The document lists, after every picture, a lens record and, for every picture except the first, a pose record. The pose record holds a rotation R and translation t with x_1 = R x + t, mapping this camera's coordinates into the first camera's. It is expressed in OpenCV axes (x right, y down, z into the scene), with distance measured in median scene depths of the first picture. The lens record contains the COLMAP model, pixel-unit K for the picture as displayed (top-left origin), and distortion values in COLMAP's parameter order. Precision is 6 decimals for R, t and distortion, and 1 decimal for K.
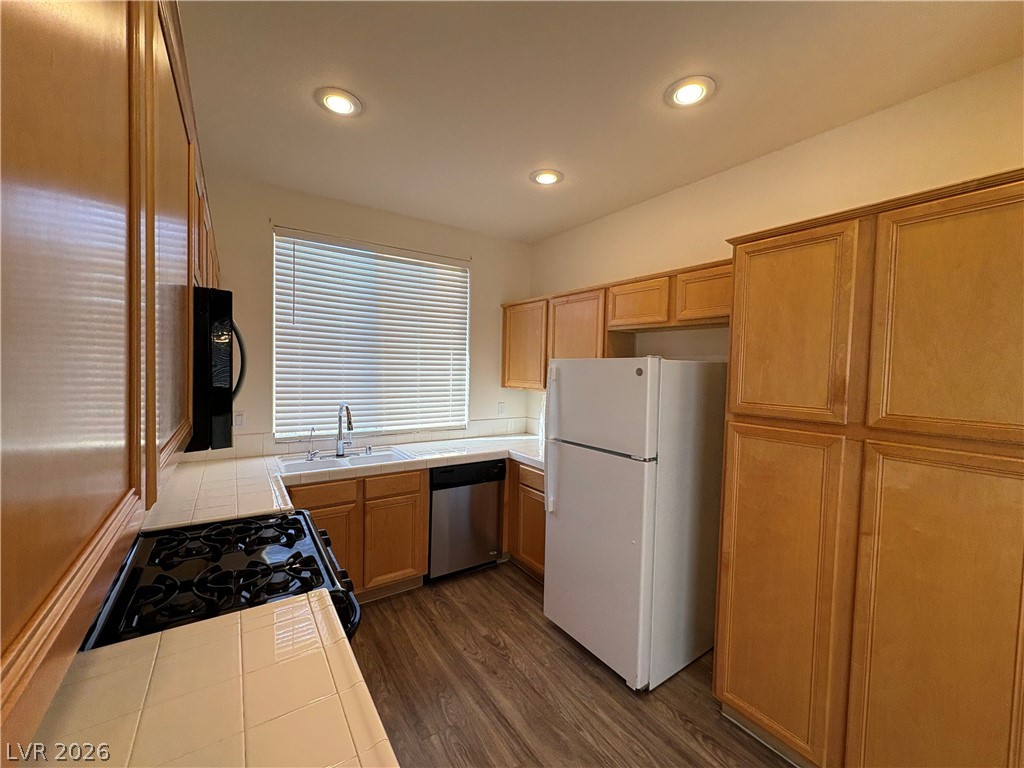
lens RADIAL K [[407.5, 0, 512.0], [0, 407.5, 384.0], [0, 0, 1]] dist [0.000890, 0.000091]
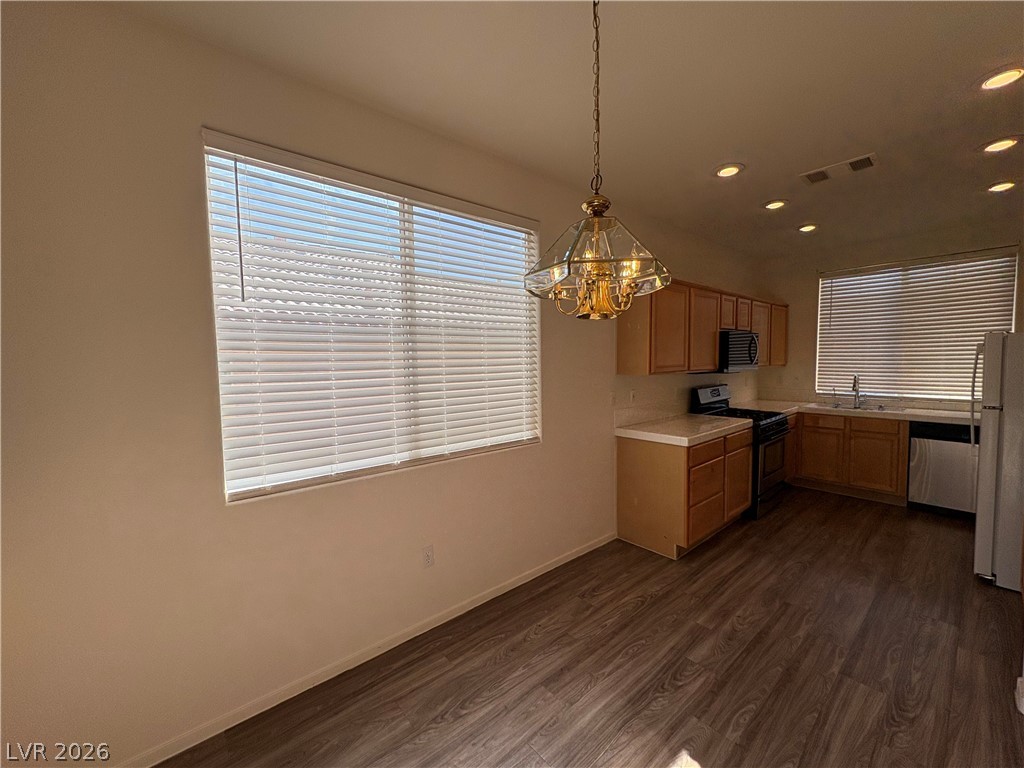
lens RADIAL K [[405.9, 0, 512.0], [0, 405.9, 384.0], [0, 0, 1]] dist [0.001961, -0.000042]
pose [[0.108562, 0.035016, -0.993473, 1.053117], [-0.024937, 0.999161, 0.032491, 0.070857], [0.993777, 0.021247, 0.109344, -0.522401]]
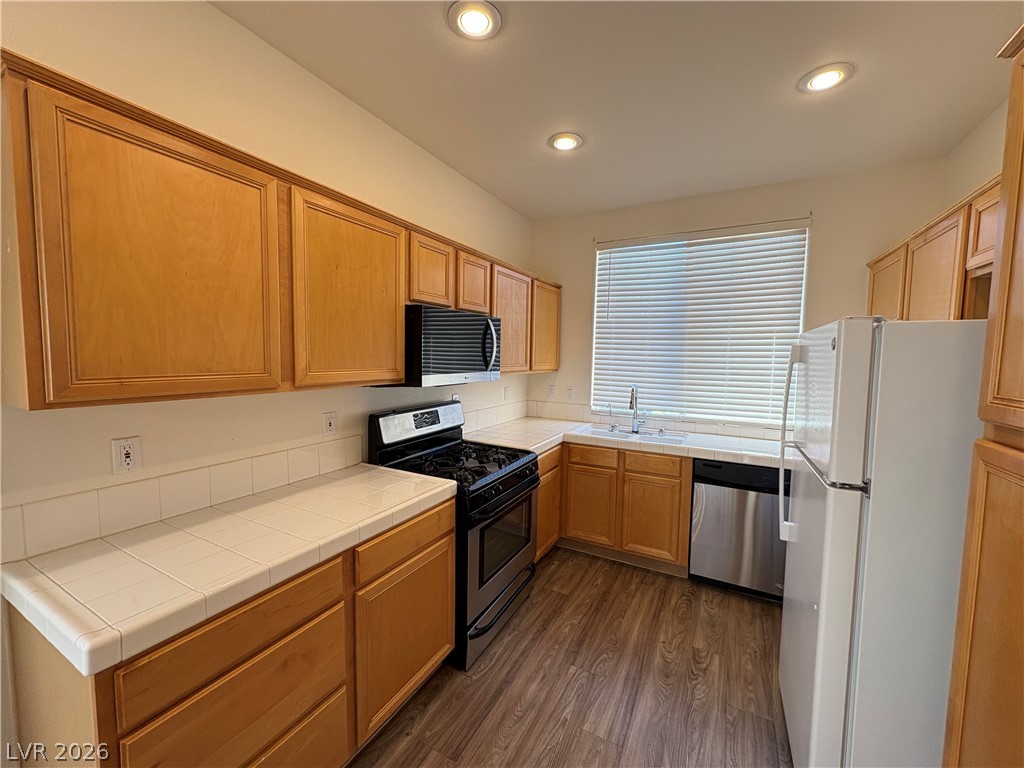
lens RADIAL K [[407.5, 0, 512.0], [0, 407.5, 384.0], [0, 0, 1]] dist [0.000890, 0.000091]
pose [[0.463693, 0.047698, -0.884711, 0.443995], [-0.044003, 0.998557, 0.030772, 0.024324], [0.884902, 0.024661, 0.465123, 0.182648]]
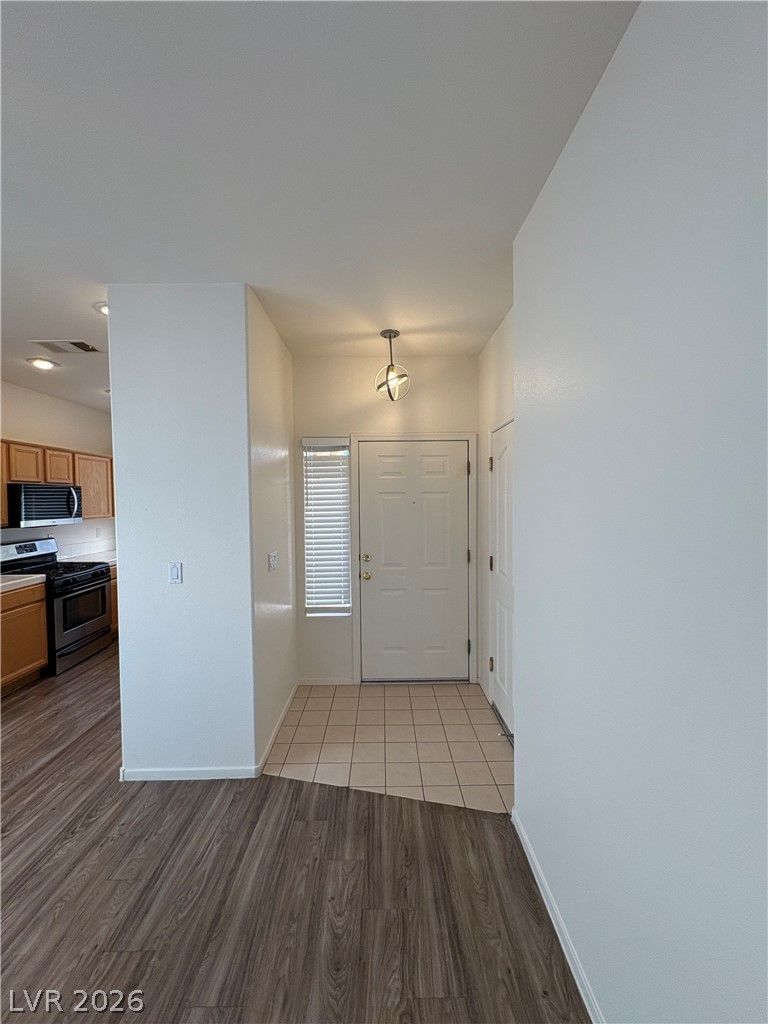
lens RADIAL K [[407.5, 0, 384.0], [0, 407.5, 512.0], [0, 0, 1]] dist [0.000890, 0.000091]
pose [[0.827357, -0.017992, -0.561389, 1.469359], [0.008090, 0.999765, -0.020119, 0.044939], [0.561619, 0.012104, 0.827308, -0.060061]]
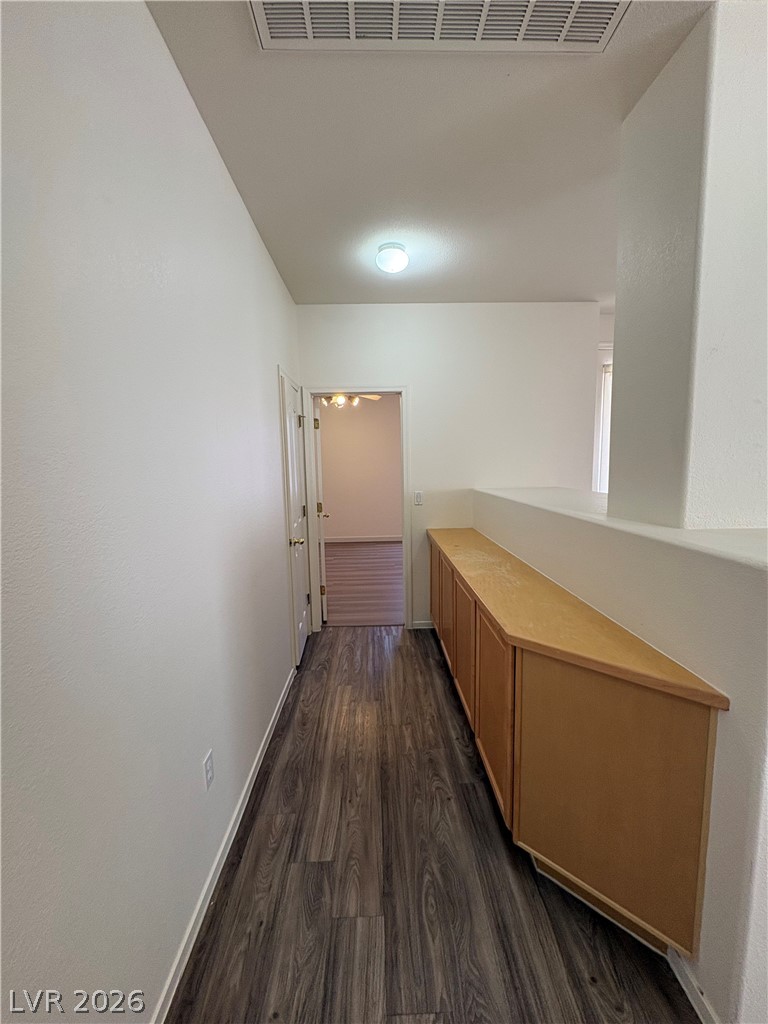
lens RADIAL K [[407.5, 0, 384.0], [0, 407.5, 512.0], [0, 0, 1]] dist [0.000890, 0.000091]
pose [[-0.838047, -0.074672, 0.540464, -0.388927], [0.020204, 0.985663, 0.167509, -0.010694], [-0.545224, 0.151300, -0.824524, 0.864349]]
